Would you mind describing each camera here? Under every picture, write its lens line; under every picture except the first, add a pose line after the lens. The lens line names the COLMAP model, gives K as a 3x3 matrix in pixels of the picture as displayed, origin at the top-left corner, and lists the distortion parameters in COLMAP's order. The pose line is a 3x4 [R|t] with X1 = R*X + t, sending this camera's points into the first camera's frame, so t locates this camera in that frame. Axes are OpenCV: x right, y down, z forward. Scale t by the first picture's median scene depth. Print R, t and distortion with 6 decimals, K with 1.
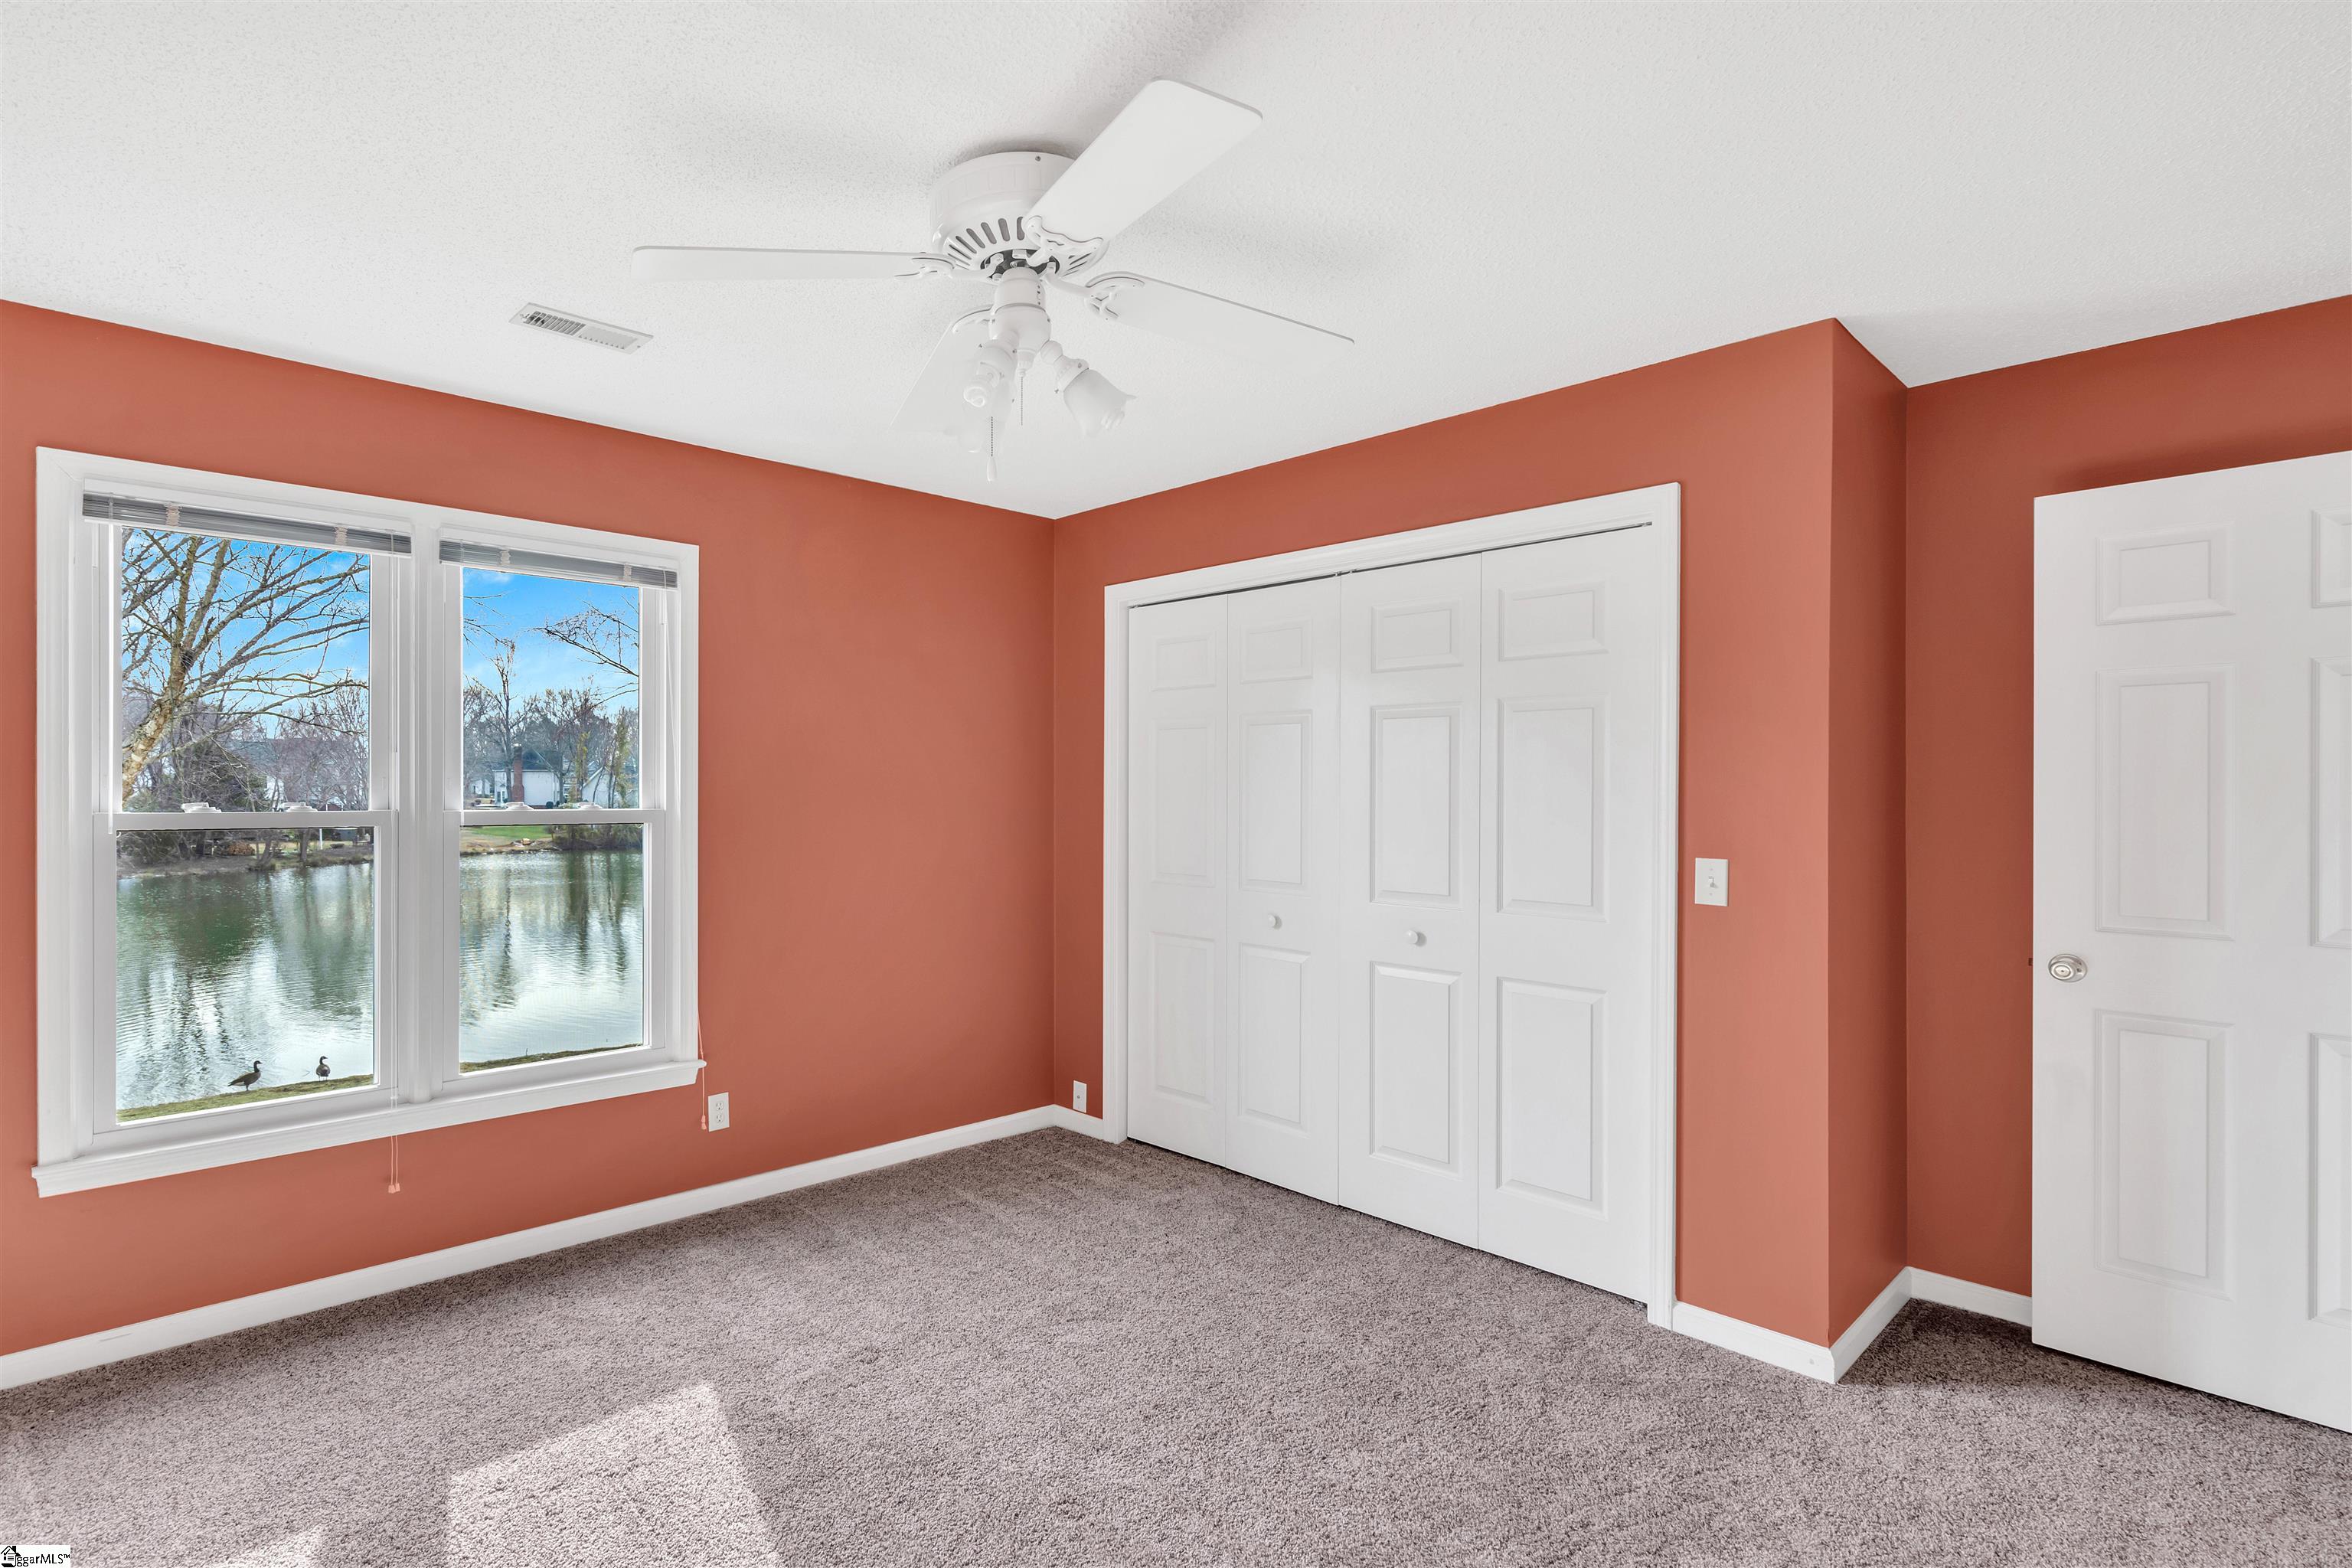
lens RADIAL K [[977.3, 0, 1173.4], [0, 977.3, 778.7], [0, 0, 1]] dist [-0.000613, 0.000083]
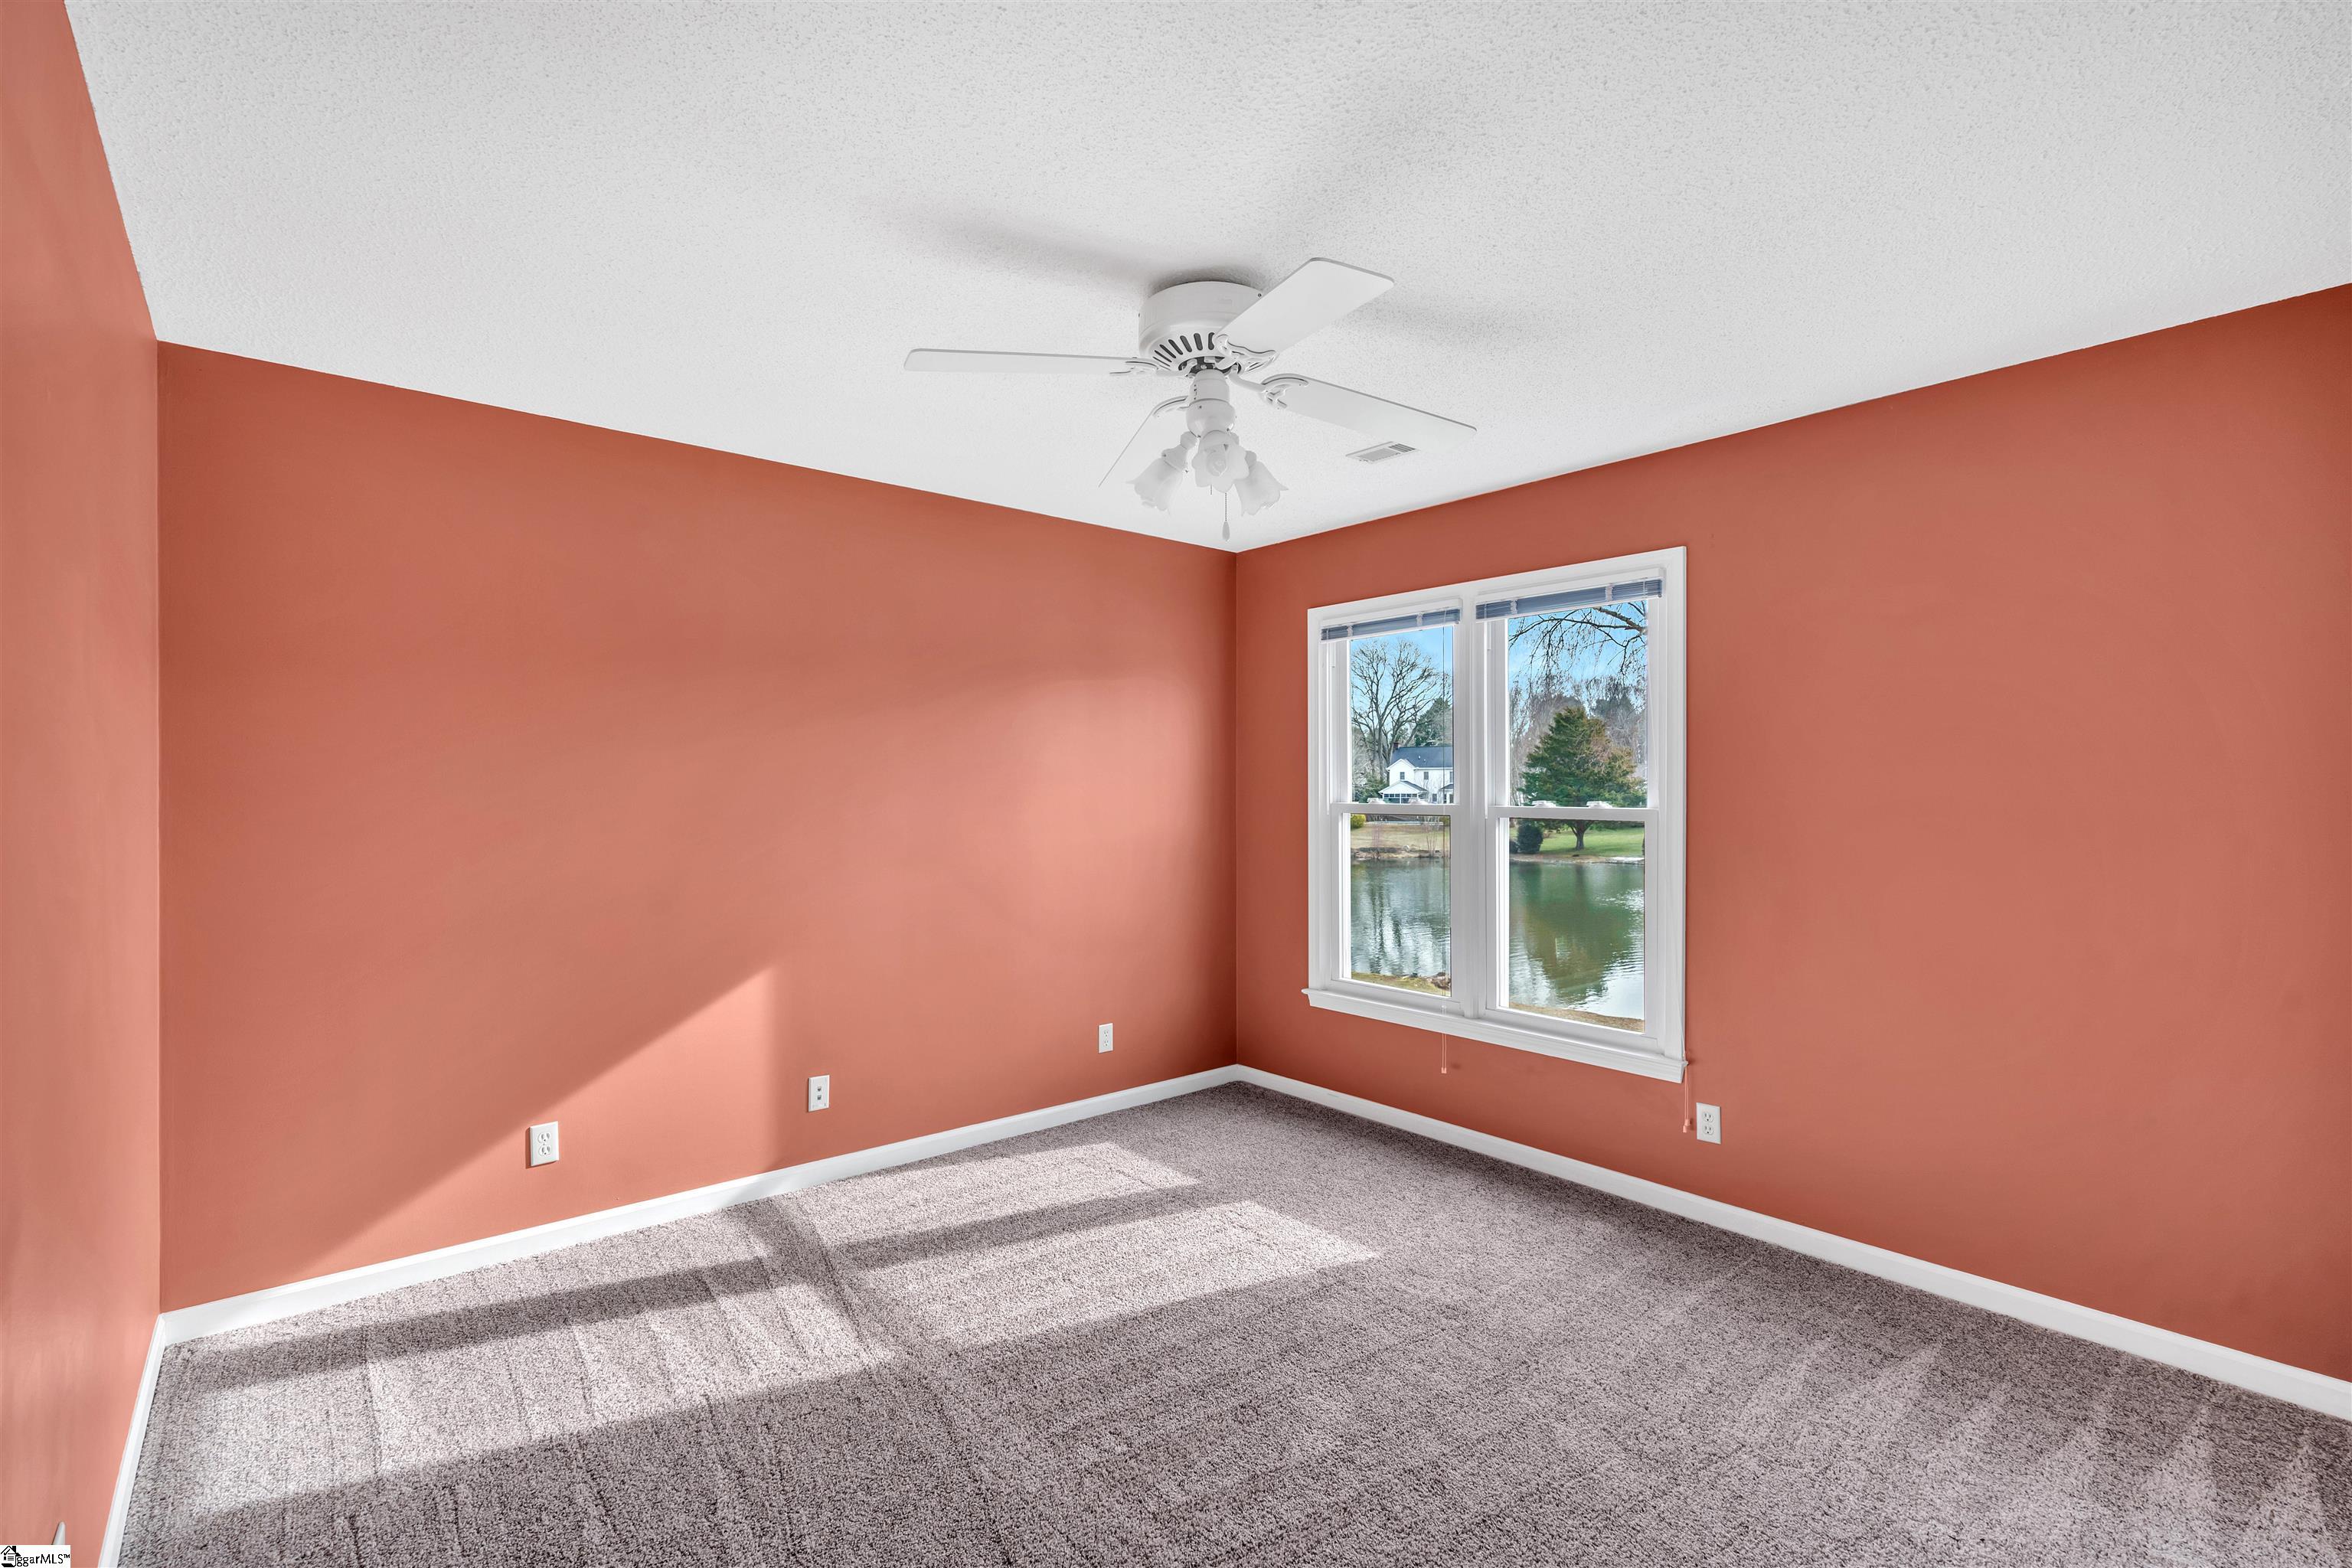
lens RADIAL K [[1075.1, 0, 1185.2], [0, 1075.1, 773.3], [0, 0, 1]] dist [-0.003742, 0.000104]
pose [[0.015911, -0.016887, -0.999731, 0.735274], [0.006187, 0.999840, -0.016791, 0.010763], [0.999854, -0.005919, 0.016013, 0.576869]]
